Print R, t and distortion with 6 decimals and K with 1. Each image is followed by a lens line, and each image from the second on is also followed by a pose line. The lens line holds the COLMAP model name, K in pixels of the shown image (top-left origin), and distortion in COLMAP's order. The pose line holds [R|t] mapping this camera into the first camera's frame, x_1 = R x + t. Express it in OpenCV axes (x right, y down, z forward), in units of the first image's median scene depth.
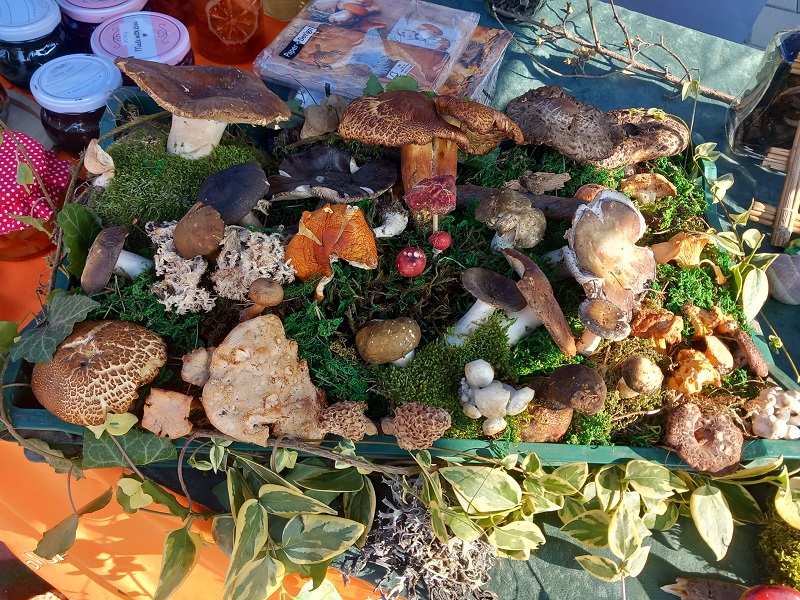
lens RADIAL K [[630.4, 0, 400.0], [0, 630.4, 300.0], [0, 0, 1]] dist [0.008858, -0.004370]
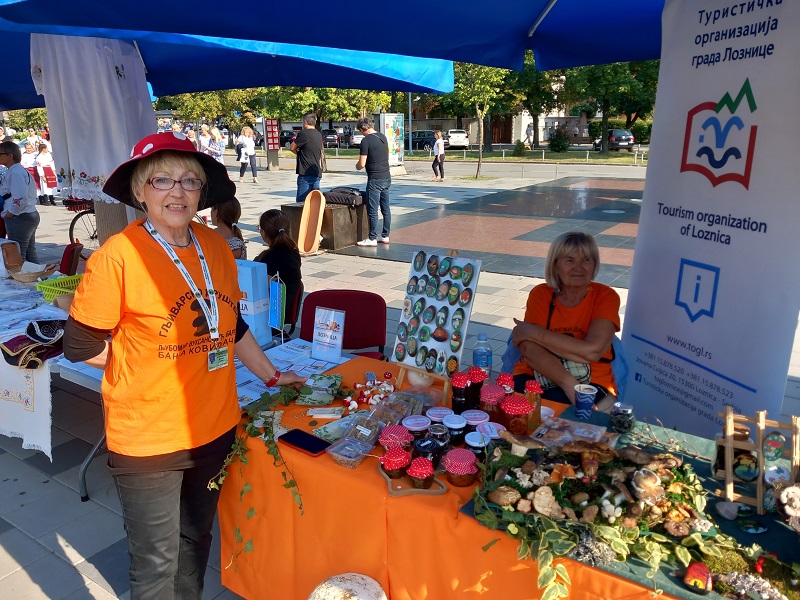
lens RADIAL K [[641.4, 0, 377.3], [0, 641.4, 310.1], [0, 0, 1]] dist [-0.025917, 0.009569]
pose [[0.963615, -0.027350, -0.265891, -0.129067], [-0.143241, 0.787015, -0.600074, 1.491422], [0.225672, 0.616327, 0.754462, -2.555337]]
